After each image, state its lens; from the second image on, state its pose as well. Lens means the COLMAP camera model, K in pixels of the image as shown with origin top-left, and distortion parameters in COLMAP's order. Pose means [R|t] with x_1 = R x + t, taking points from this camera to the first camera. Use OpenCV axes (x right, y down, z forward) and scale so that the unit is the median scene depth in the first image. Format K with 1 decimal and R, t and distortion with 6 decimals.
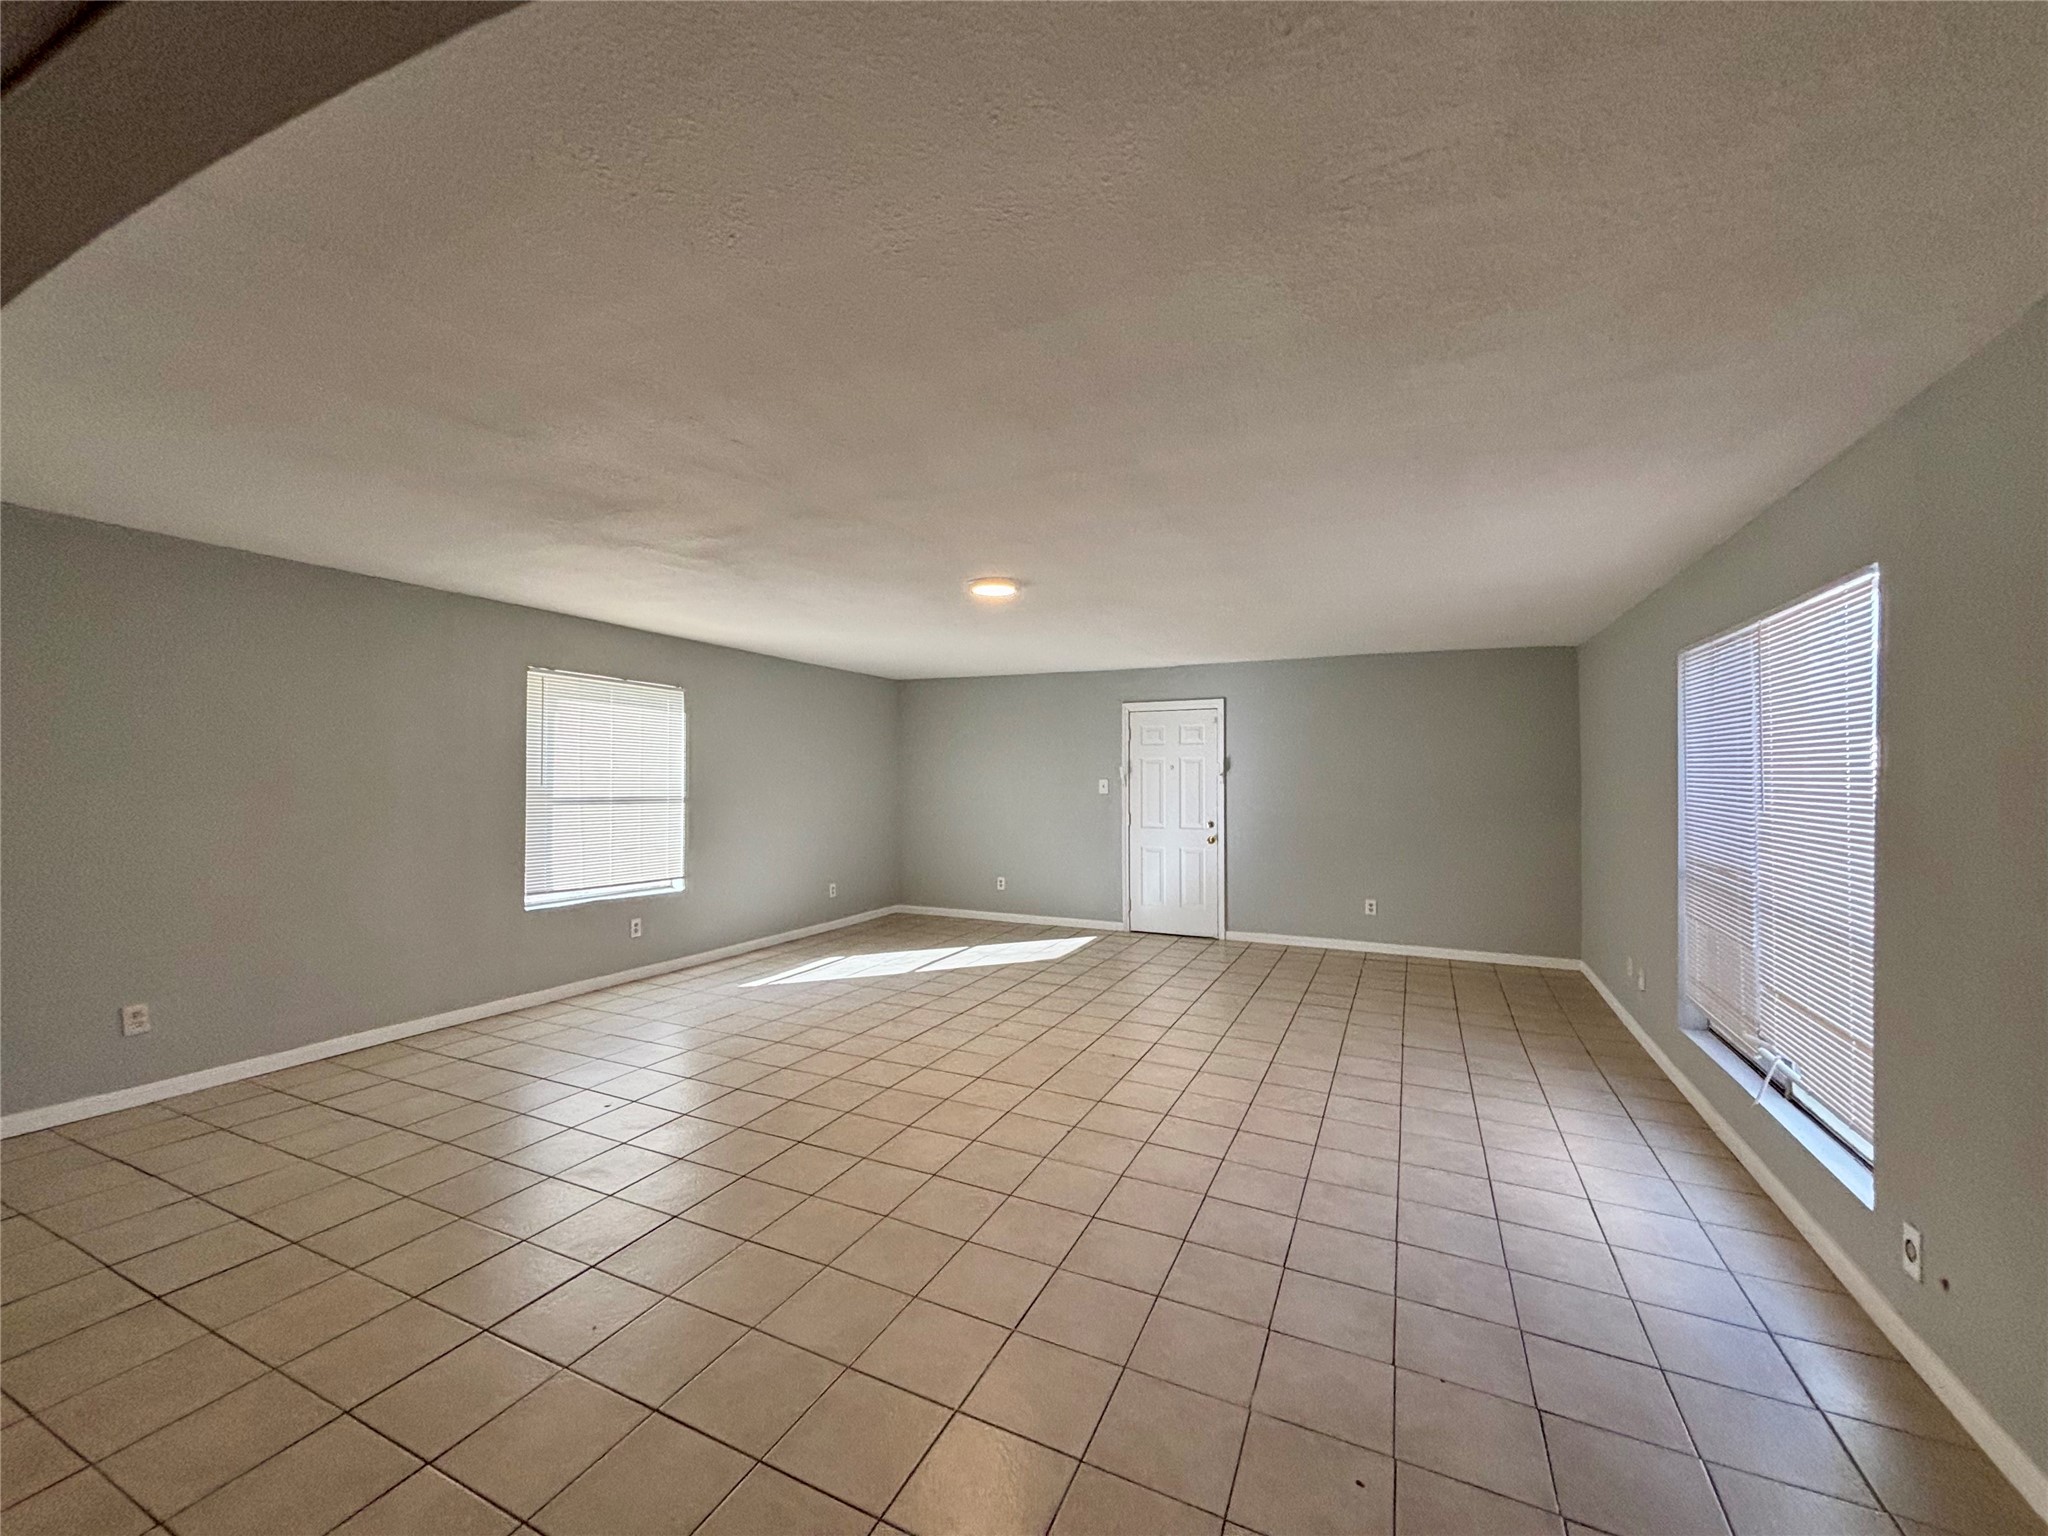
lens RADIAL K [[812.8, 0, 1024.0], [0, 812.8, 768.0], [0, 0, 1]] dist [-0.011984, -0.000044]
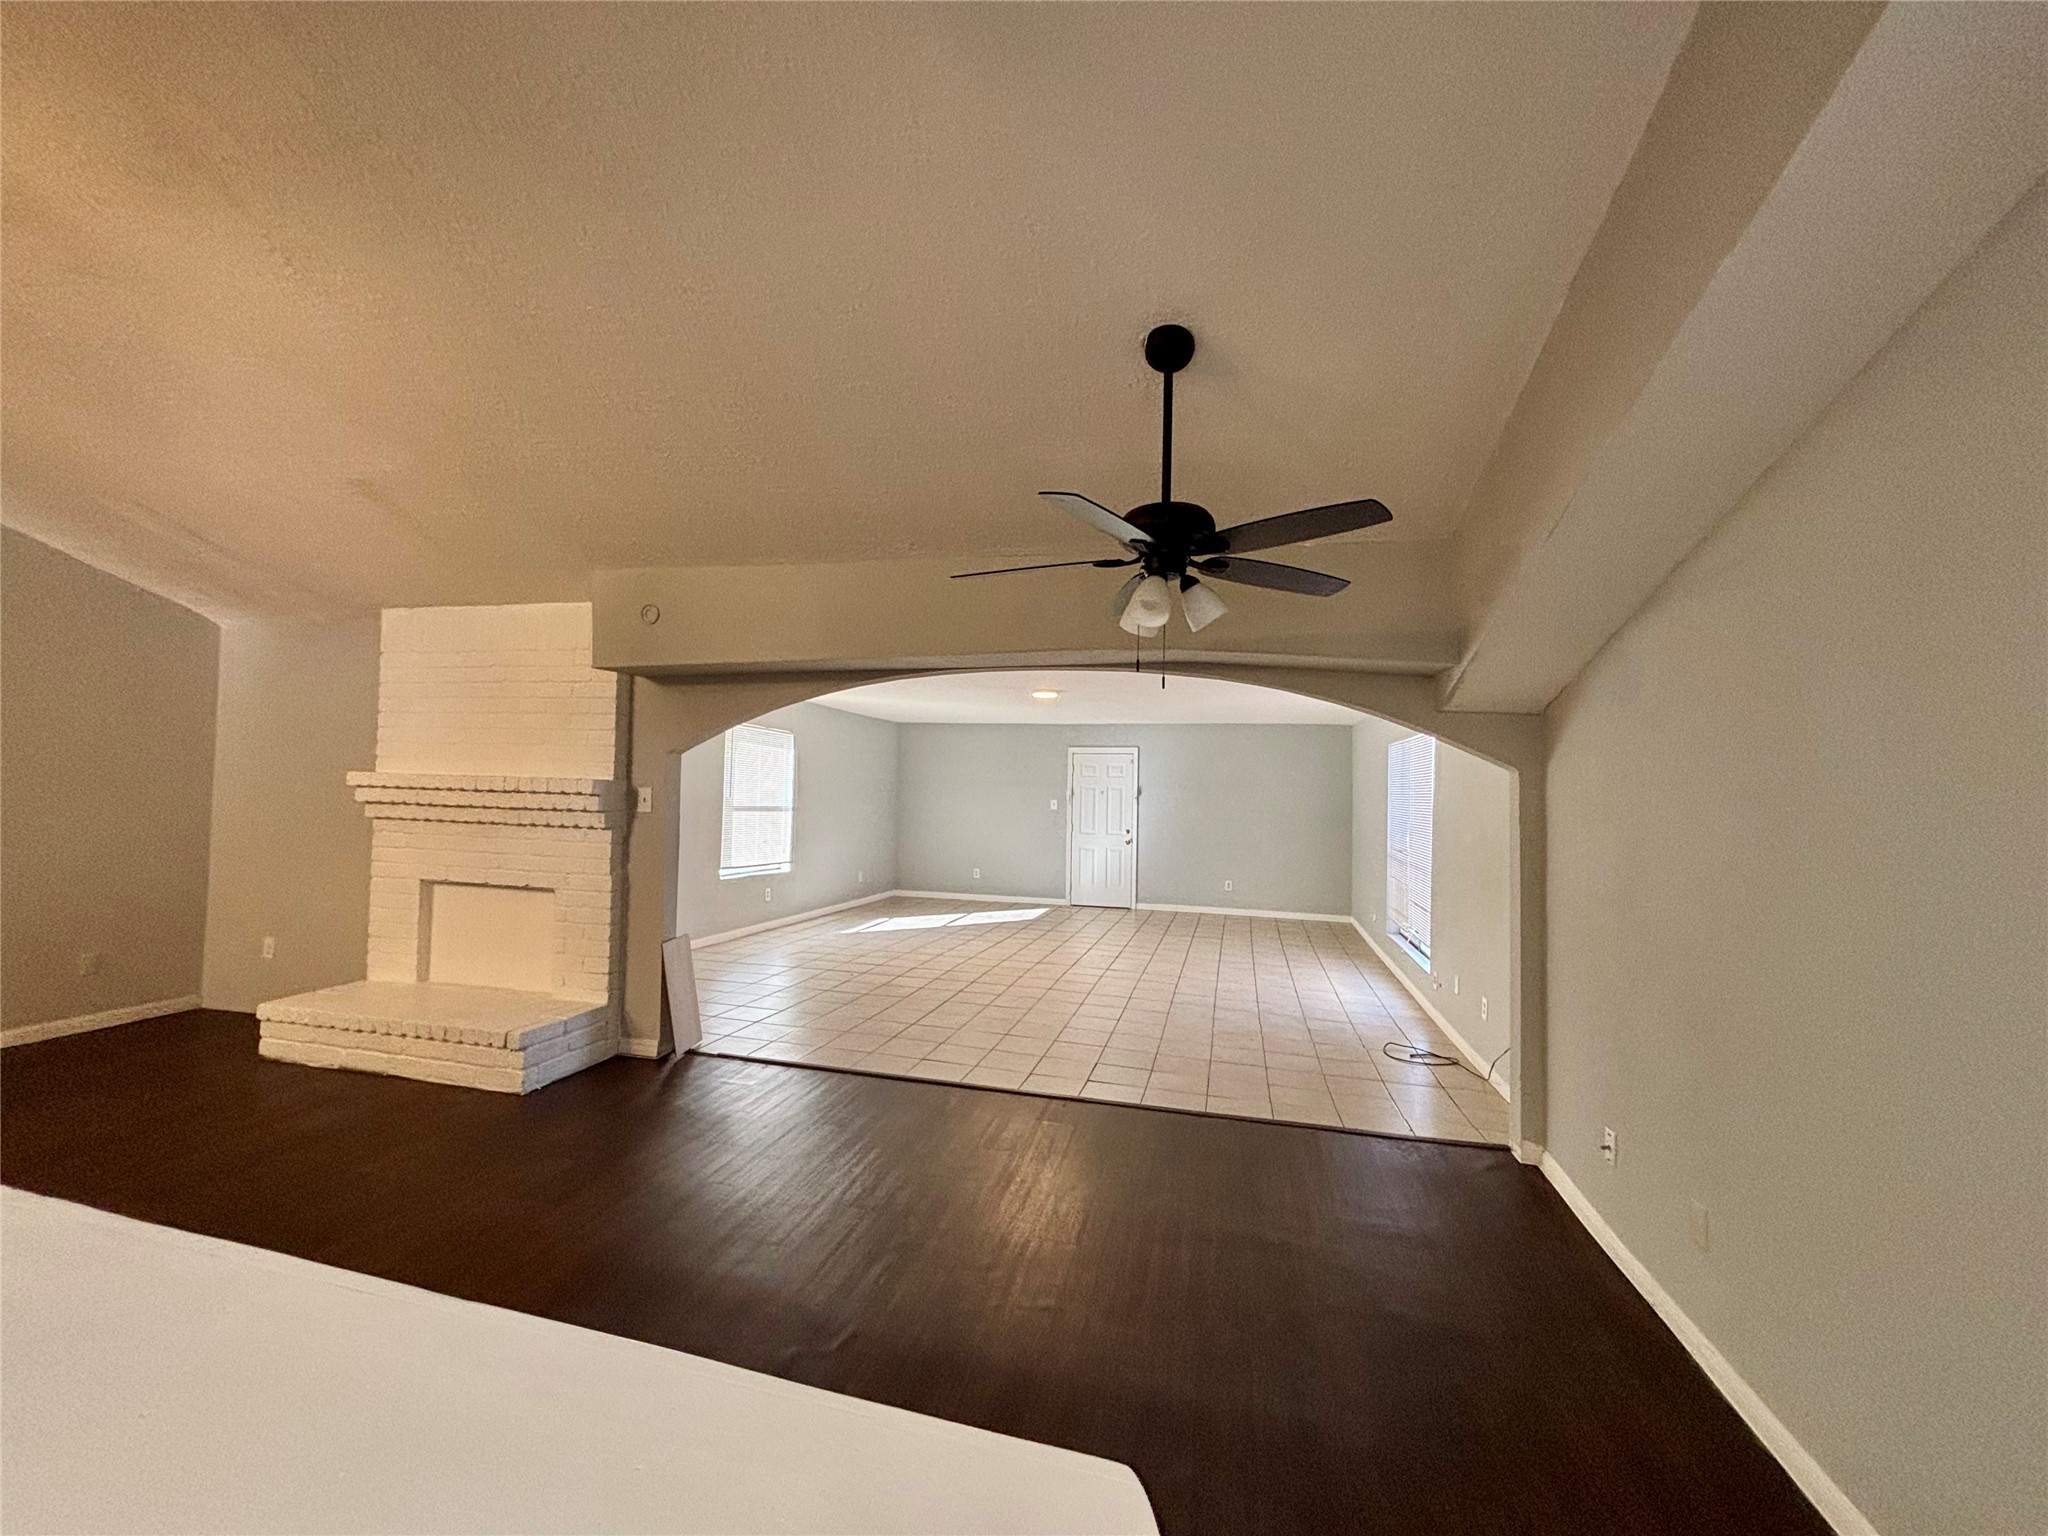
lens RADIAL K [[812.8, 0, 1024.0], [0, 812.8, 768.0], [0, 0, 1]] dist [-0.011984, -0.000044]
pose [[0.982918, 0.025805, 0.182225, -0.234286], [-0.022210, 0.999517, -0.021739, -0.010115], [-0.182698, 0.017320, 0.983017, -0.433507]]
